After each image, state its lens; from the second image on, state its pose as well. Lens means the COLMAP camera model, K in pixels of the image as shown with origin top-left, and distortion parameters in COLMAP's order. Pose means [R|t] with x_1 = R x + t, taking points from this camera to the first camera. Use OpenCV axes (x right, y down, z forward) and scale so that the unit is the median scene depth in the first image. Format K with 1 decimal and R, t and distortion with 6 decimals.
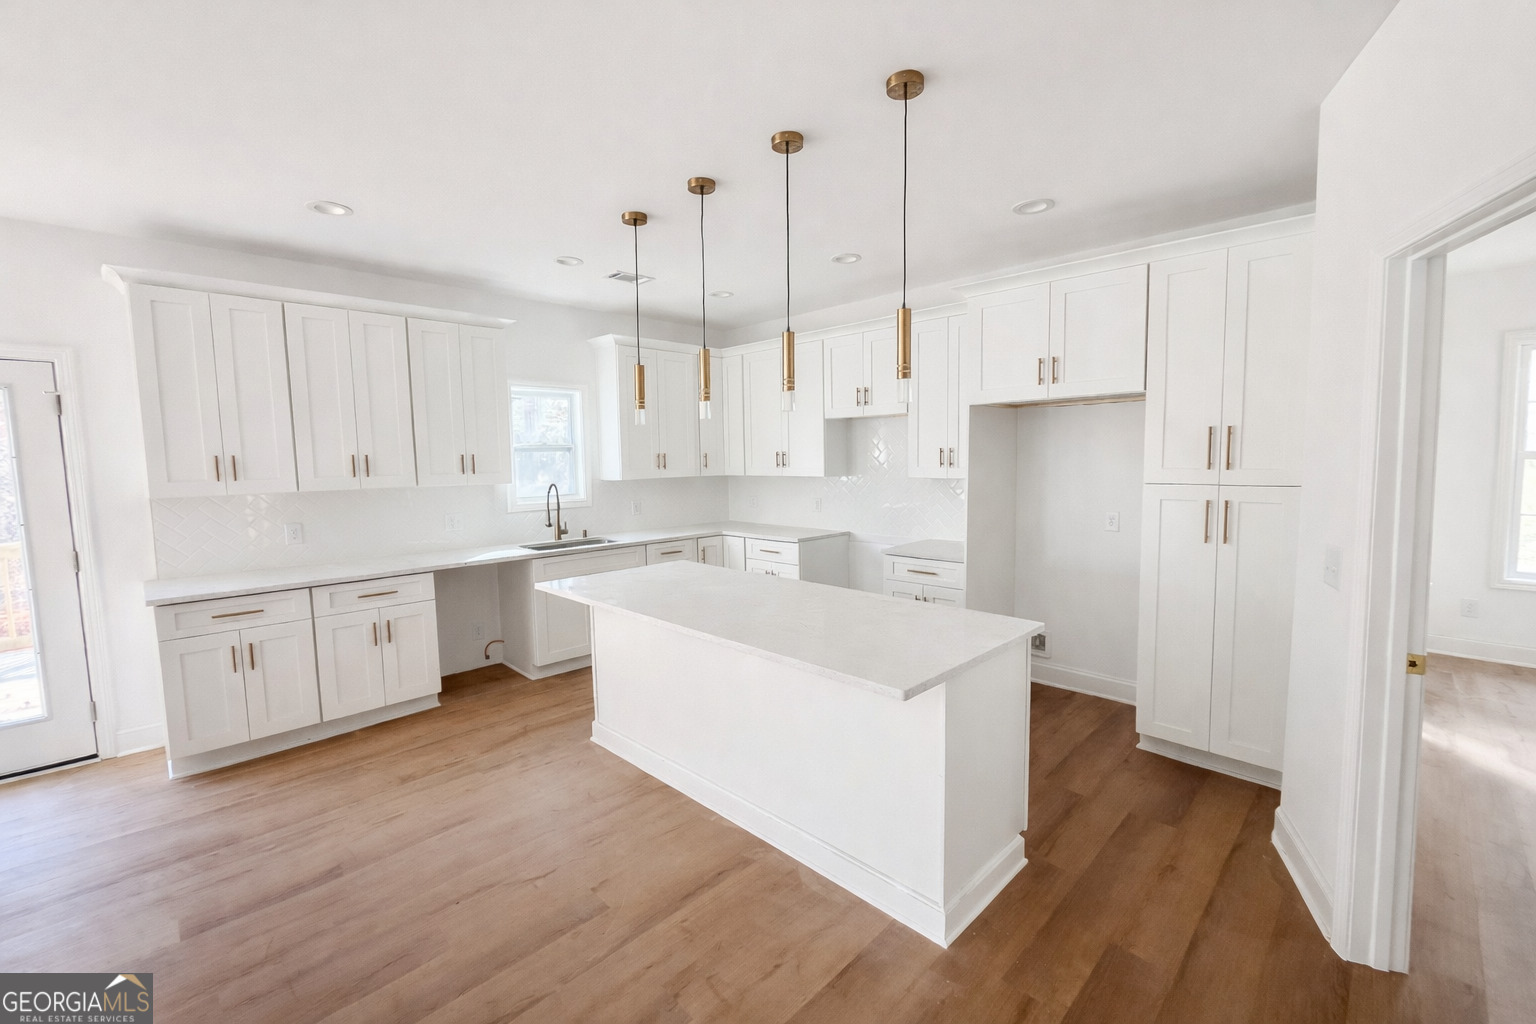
lens RADIAL K [[640.8, 0, 768.4], [0, 640.8, 518.2], [0, 0, 1]] dist [0.001099, 0.000237]
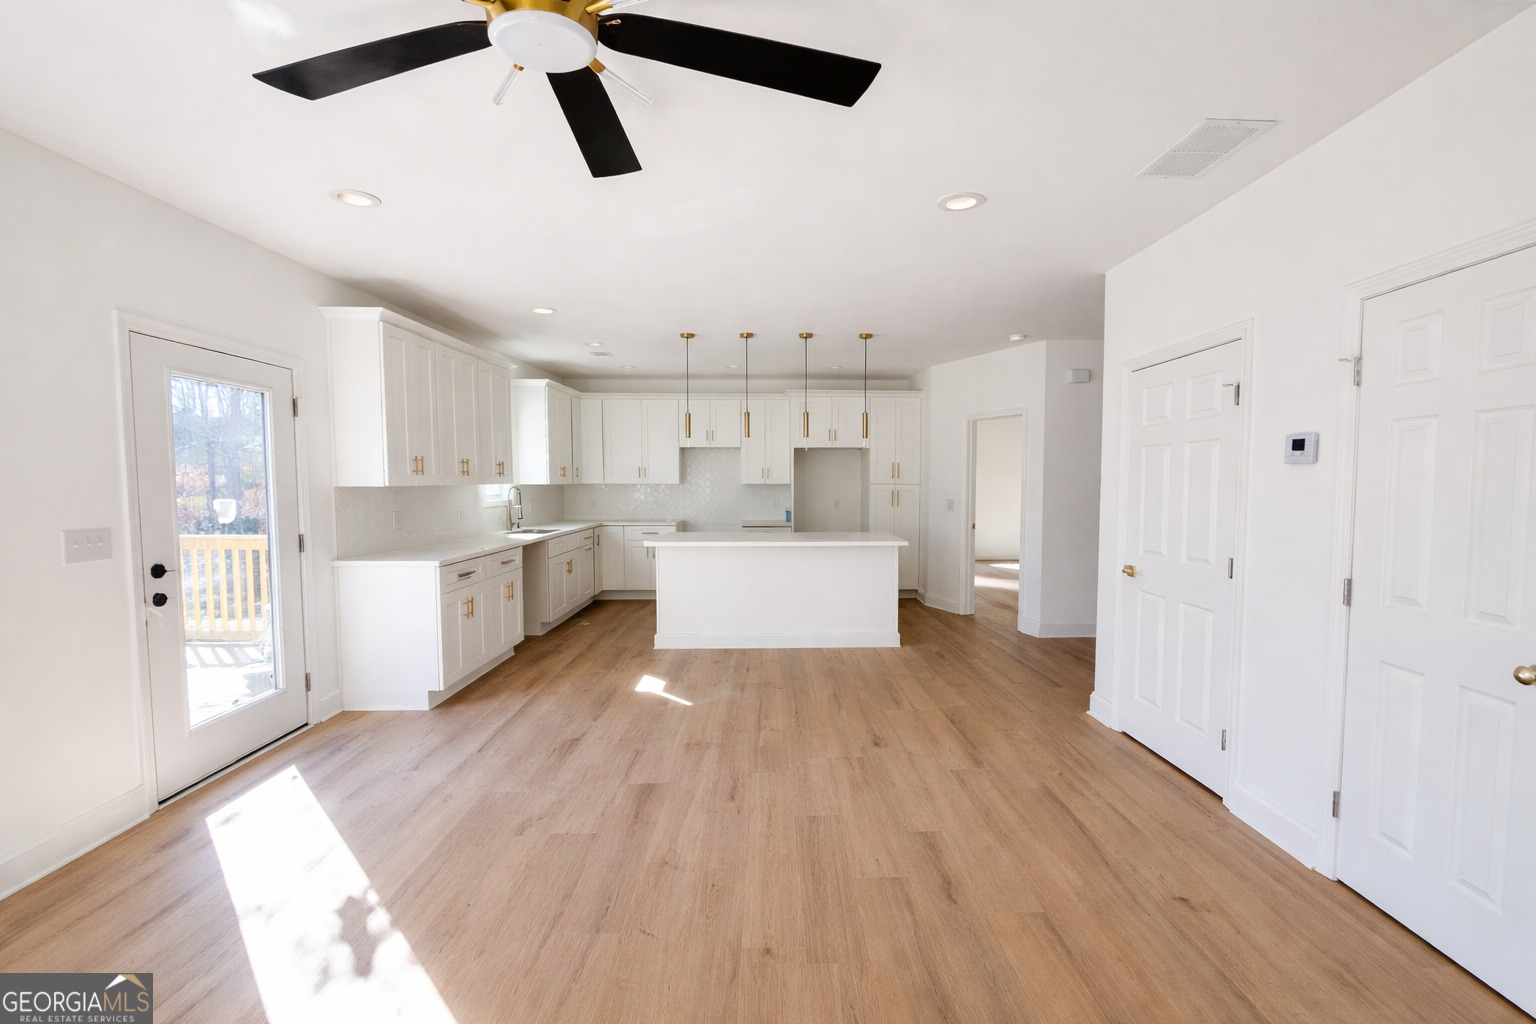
lens RADIAL K [[640.8, 0, 768.4], [0, 640.8, 518.2], [0, 0, 1]] dist [0.001099, 0.000237]
pose [[0.694449, -0.030304, 0.718904, -1.252455], [0.056685, 0.998312, -0.012676, 0.072720], [-0.717306, 0.049554, 0.694994, -0.351953]]
